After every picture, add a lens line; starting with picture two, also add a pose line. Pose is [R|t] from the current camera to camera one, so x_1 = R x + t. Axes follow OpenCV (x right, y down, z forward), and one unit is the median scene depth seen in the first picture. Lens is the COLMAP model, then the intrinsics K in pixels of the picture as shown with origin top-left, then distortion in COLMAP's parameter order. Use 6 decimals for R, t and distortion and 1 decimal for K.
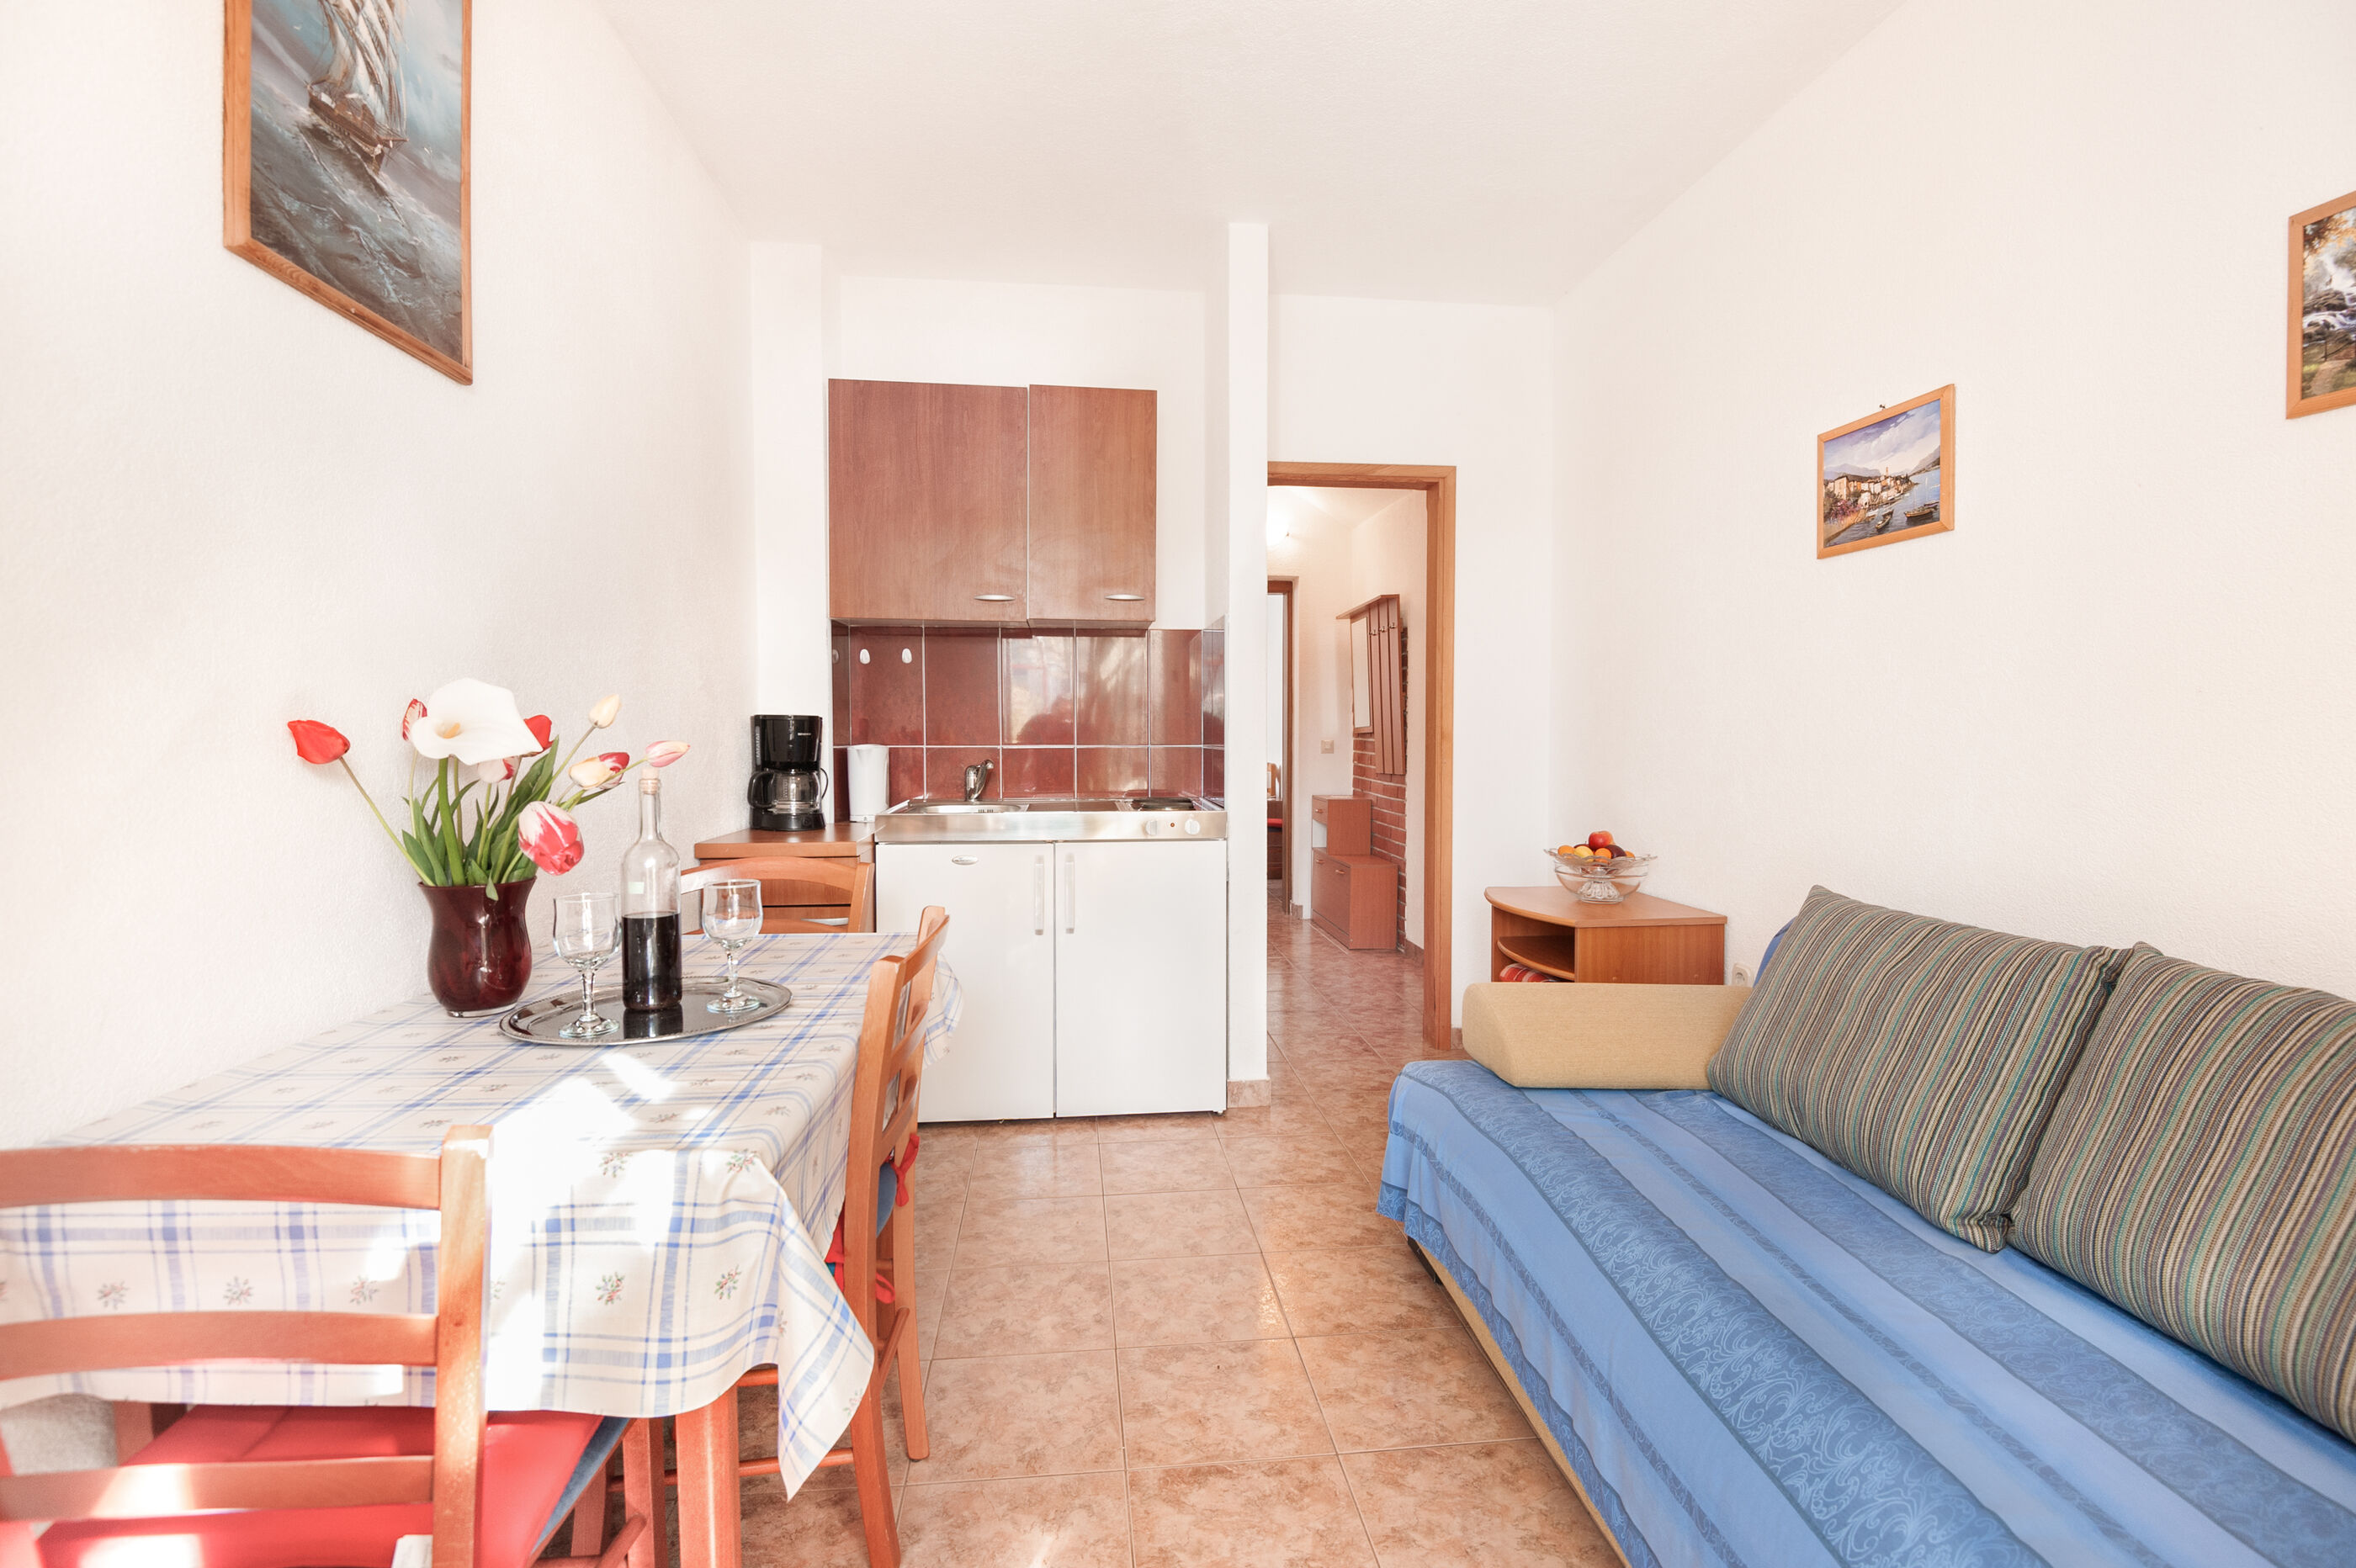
lens RADIAL K [[1100.9, 0, 1200.3], [0, 1100.9, 772.0], [0, 0, 1]] dist [-0.010605, -0.006040]
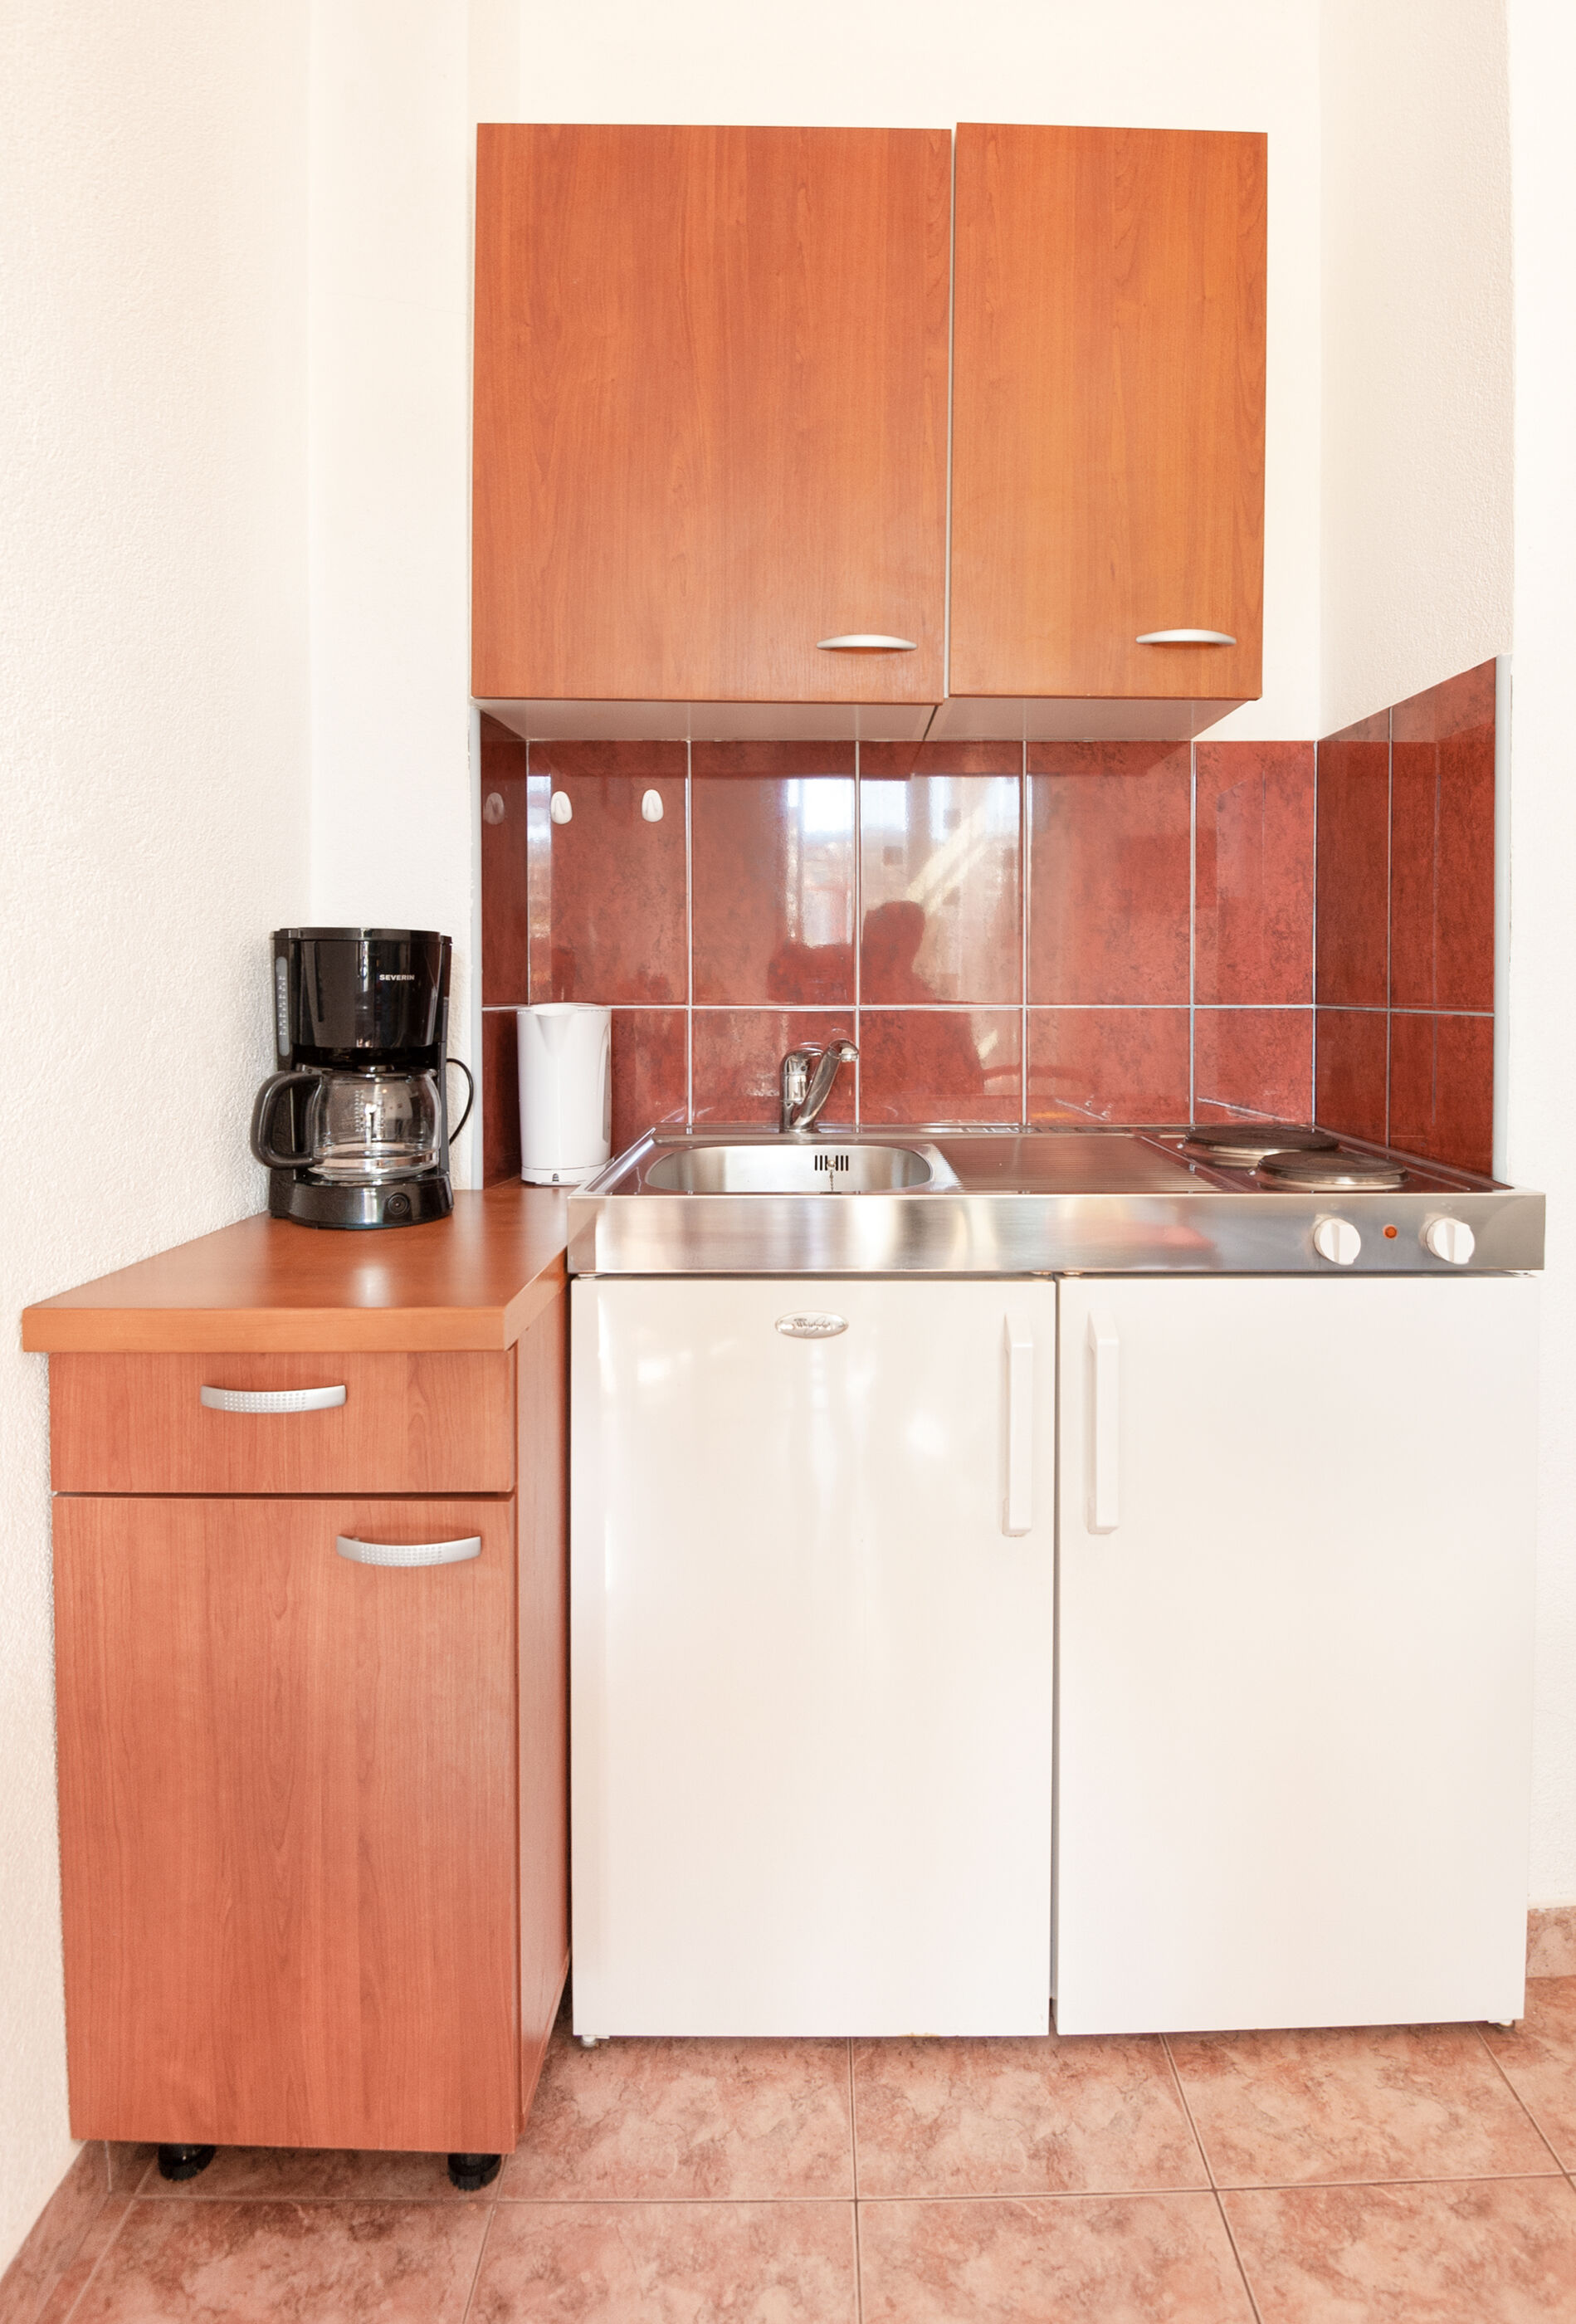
lens RADIAL K [[1203.5, 0, 836.2], [0, 1203.5, 1012.5], [0, 0, 1]] dist [-0.031347, 0.000254]
pose [[0.995447, 0.002822, -0.095279, -0.174134], [-0.004271, 0.999878, -0.014999, -0.017323], [0.095225, 0.015337, 0.995338, 0.625361]]
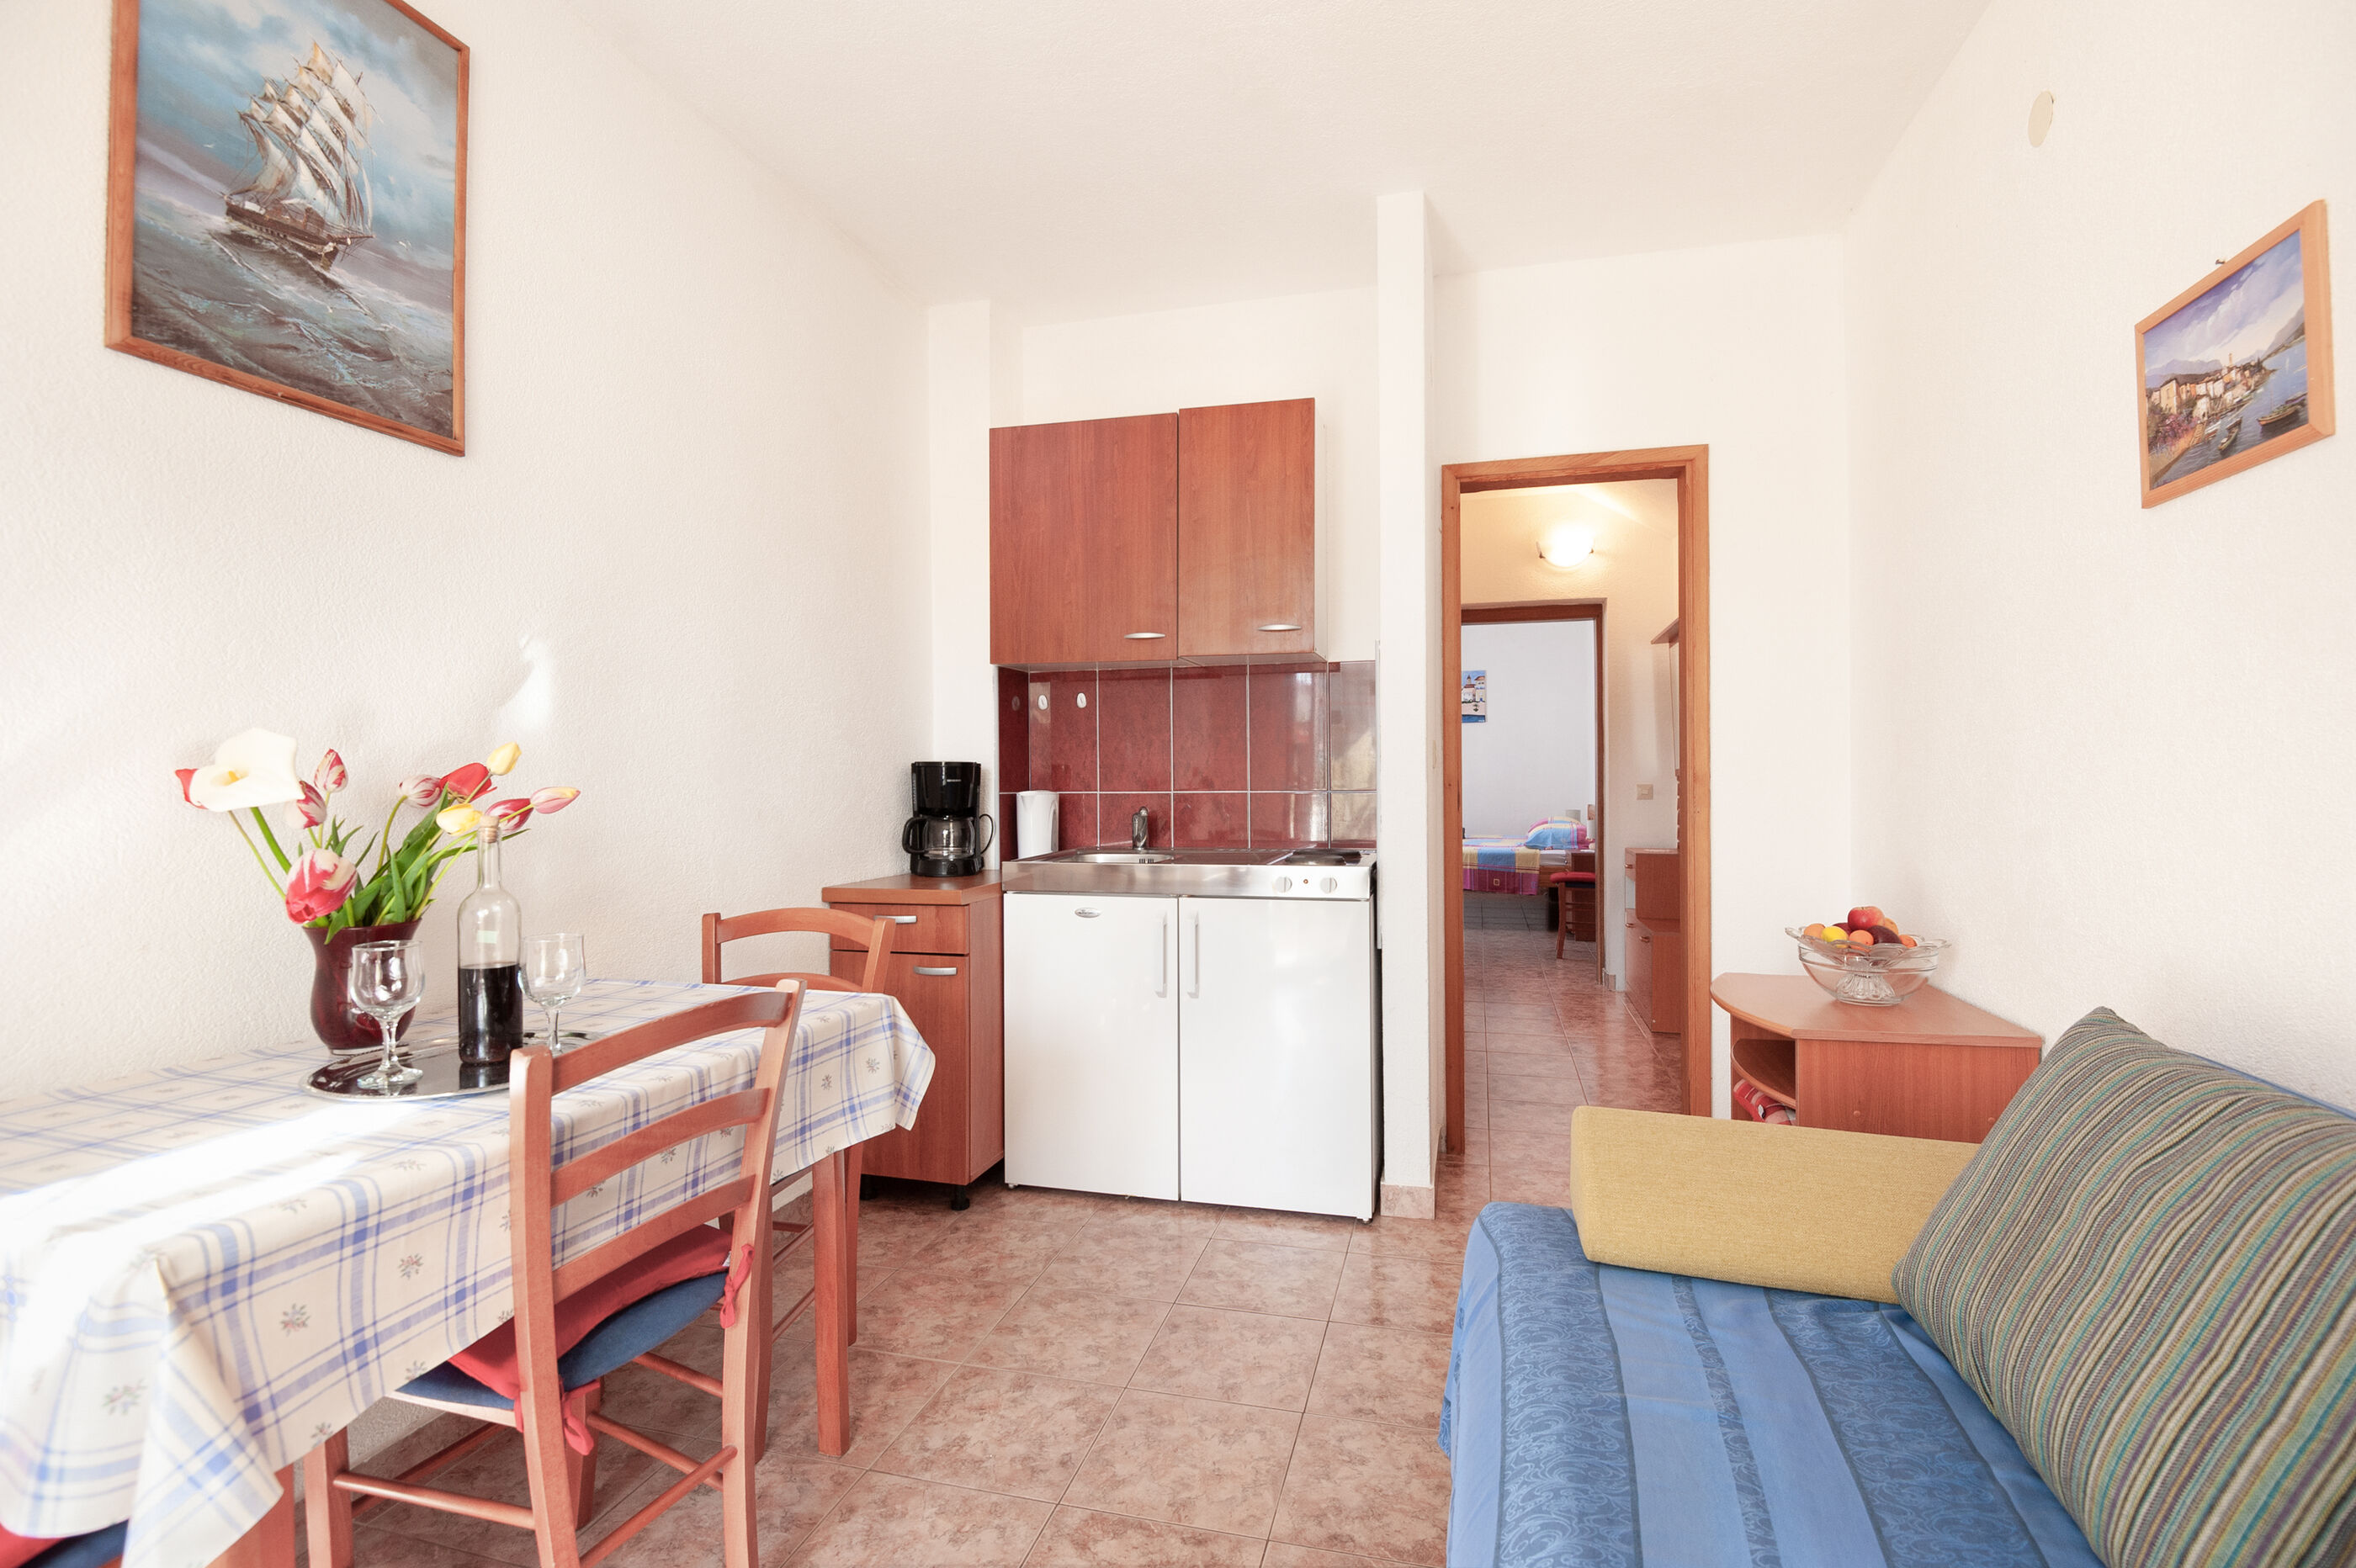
lens RADIAL K [[1100.9, 0, 1197.7], [0, 1100.9, 778.8], [0, 0, 1]] dist [-0.010605, -0.006040]
pose [[0.932388, -0.005236, -0.361420, 0.219297], [-0.007467, 0.999403, -0.033740, -0.004127], [0.361381, 0.034158, 0.931792, 0.153671]]
